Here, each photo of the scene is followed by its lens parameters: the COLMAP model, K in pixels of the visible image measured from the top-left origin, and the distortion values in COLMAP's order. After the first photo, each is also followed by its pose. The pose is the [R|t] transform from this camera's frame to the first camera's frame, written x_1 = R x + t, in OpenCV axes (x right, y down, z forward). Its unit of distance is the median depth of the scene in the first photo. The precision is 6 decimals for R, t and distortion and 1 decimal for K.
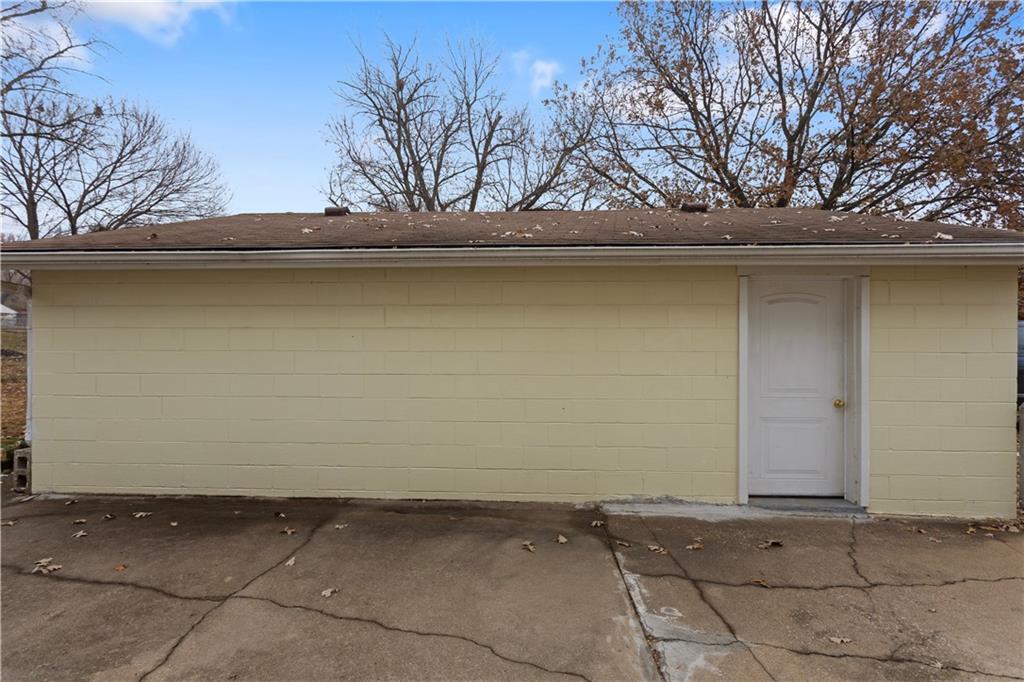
lens RADIAL K [[487.9, 0, 505.0], [0, 487.9, 334.1], [0, 0, 1]] dist [0.005834, -0.000235]
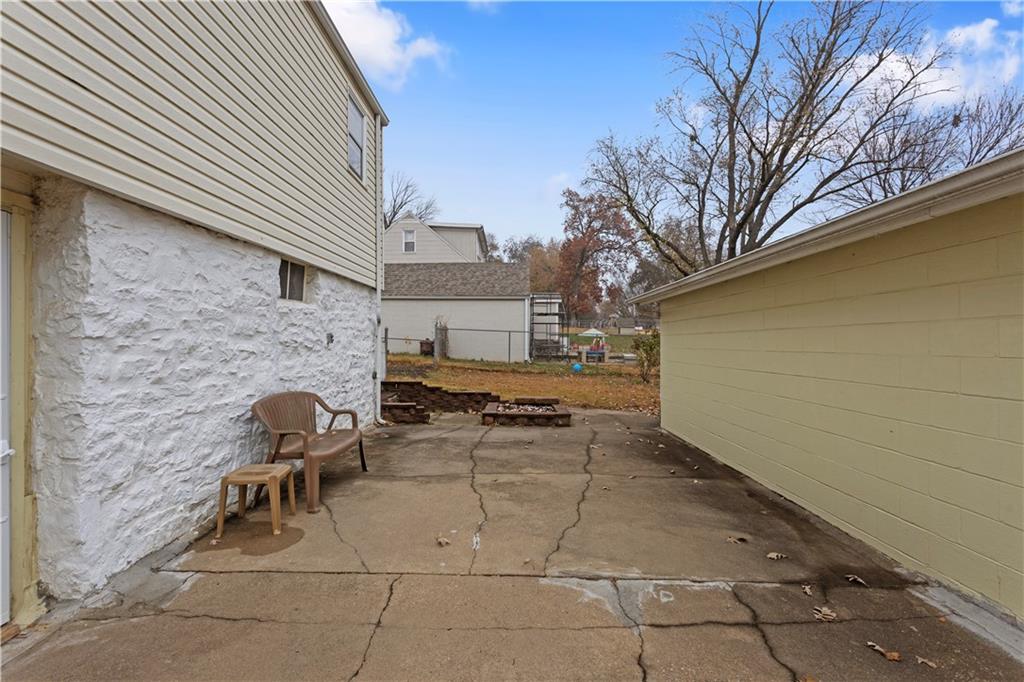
lens RADIAL K [[487.9, 0, 504.4], [0, 487.9, 341.9], [0, 0, 1]] dist [0.005834, -0.000235]
pose [[0.032967, -0.002511, -0.999453, 1.039259], [-0.007740, 0.999966, -0.002767, 0.029236], [0.999426, 0.007827, 0.032946, 0.477264]]
